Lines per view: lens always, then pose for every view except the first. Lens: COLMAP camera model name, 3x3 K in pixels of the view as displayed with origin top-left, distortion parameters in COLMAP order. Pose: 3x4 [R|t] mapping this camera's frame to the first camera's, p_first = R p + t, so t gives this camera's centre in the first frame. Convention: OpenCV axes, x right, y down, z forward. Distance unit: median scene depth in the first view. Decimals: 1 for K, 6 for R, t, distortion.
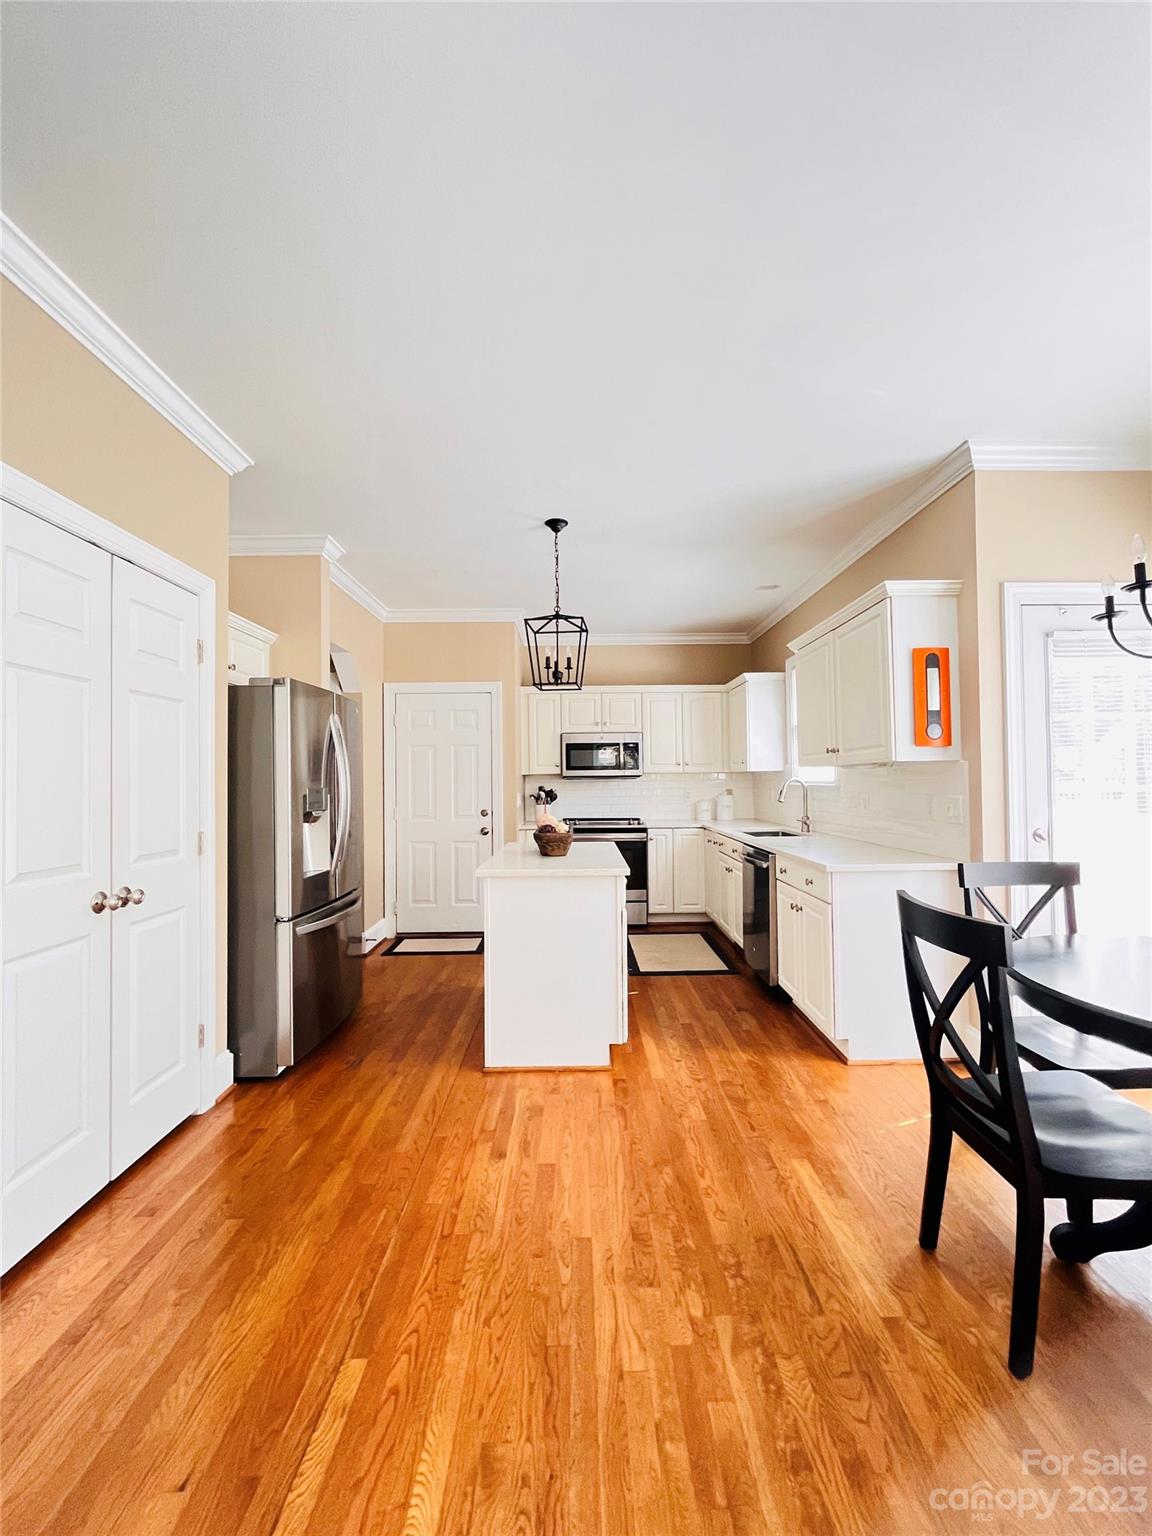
lens RADIAL K [[626.9, 0, 571.5], [0, 626.9, 771.5], [0, 0, 1]] dist [-0.000357, 0.000674]
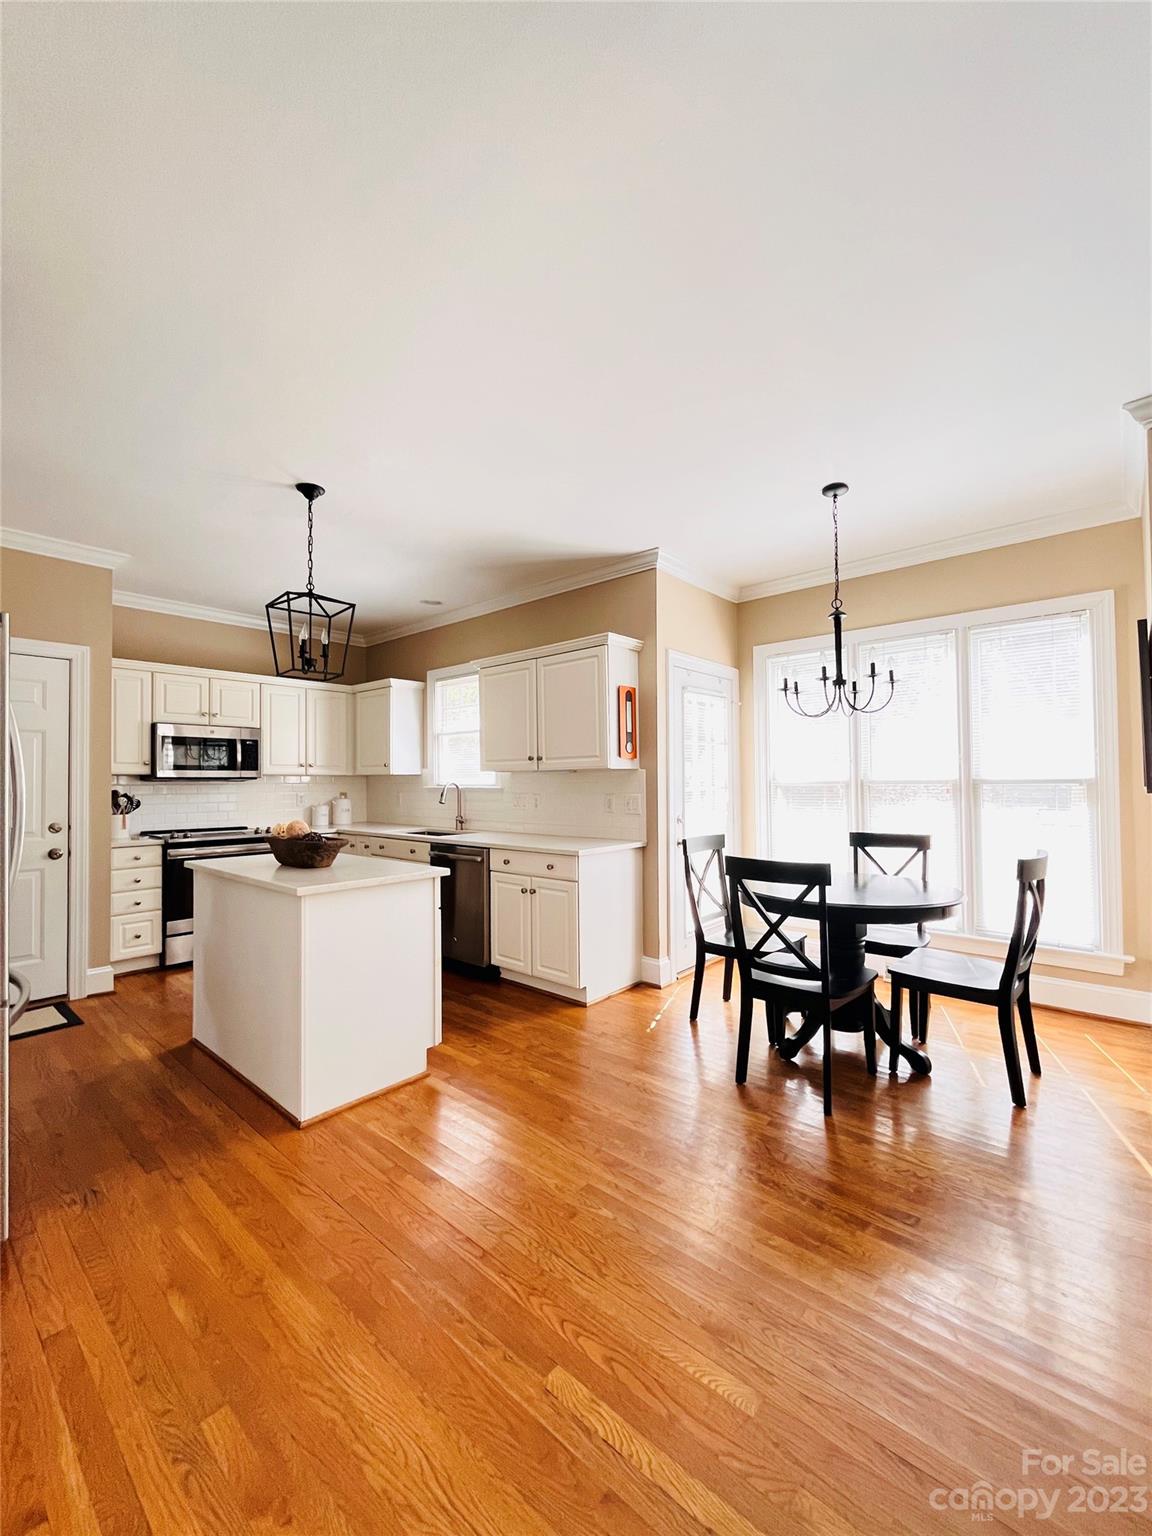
lens RADIAL K [[626.9, 0, 591.2], [0, 626.9, 770.5], [0, 0, 1]] dist [-0.000357, 0.000674]
pose [[0.662255, 0.019091, 0.749036, -0.406405], [-0.012451, 0.999818, -0.014474, 0.005884], [-0.749175, 0.000260, 0.662372, 0.119491]]
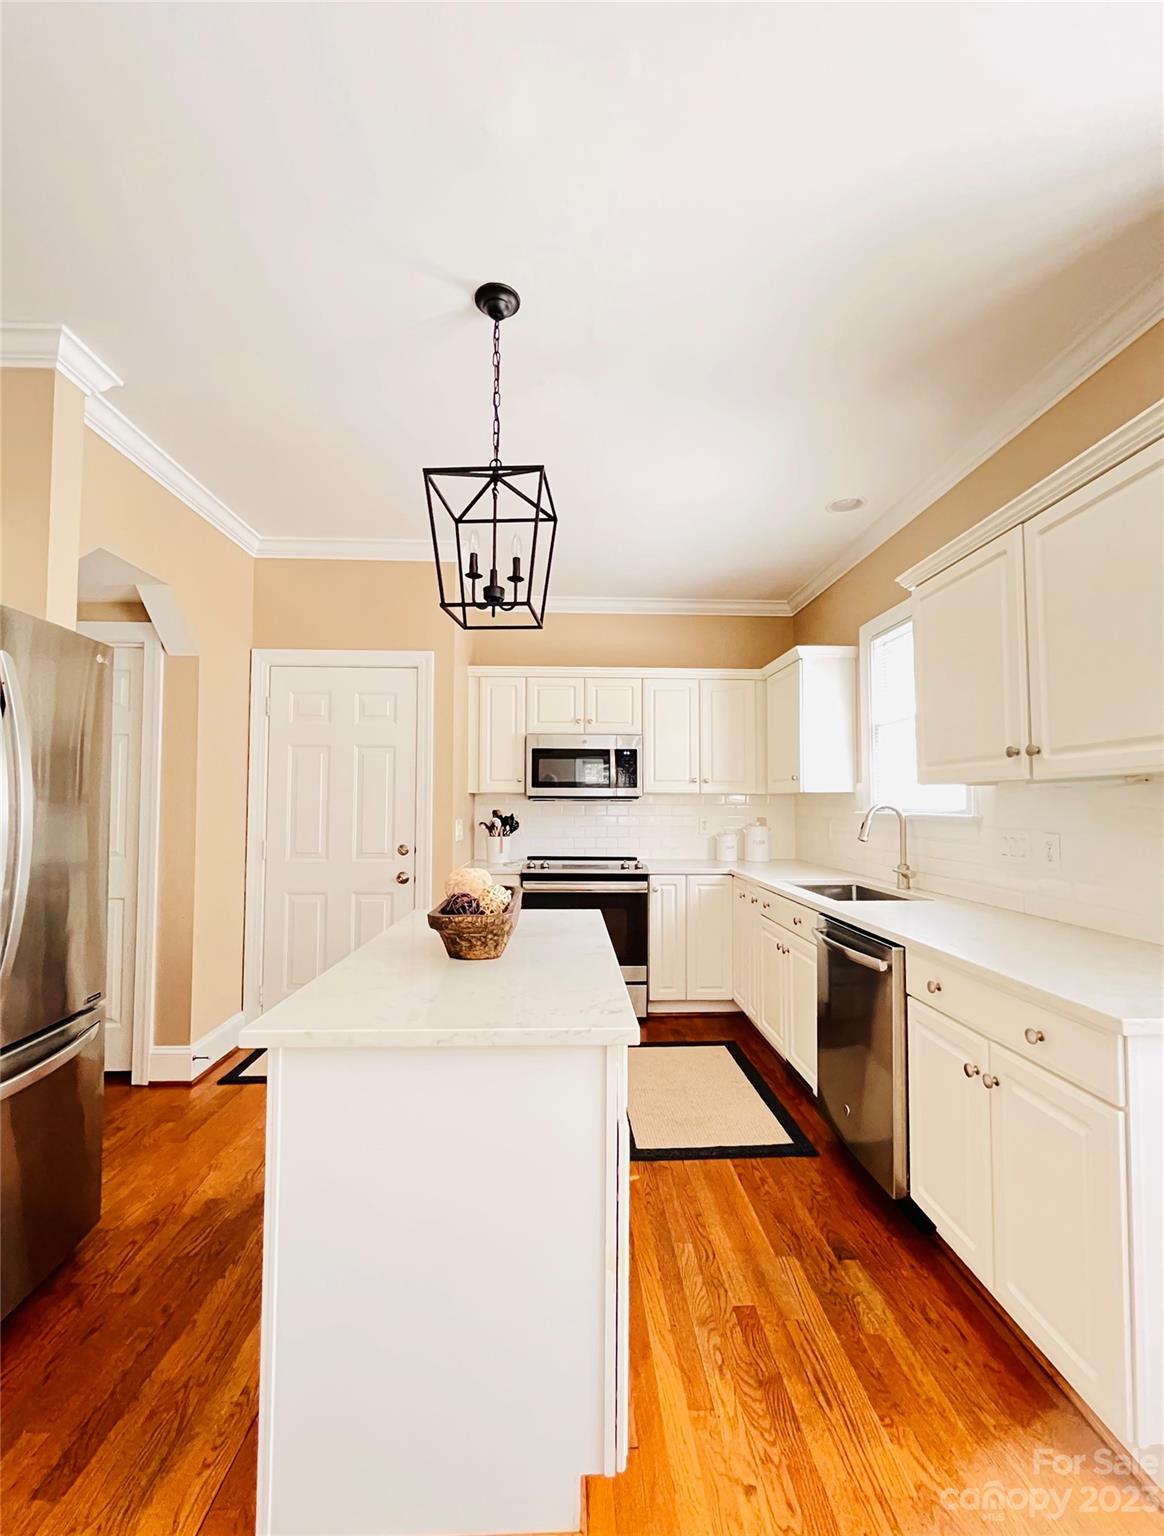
lens RADIAL K [[662.1, 0, 575.4], [0, 662.1, 779.4], [0, 0, 1]] dist [0.000485, -0.001145]
pose [[0.999451, 0.015594, 0.029228, 0.029668], [-0.014982, 0.999666, -0.021041, 0.006494], [-0.029546, 0.020592, 0.999351, 0.455040]]
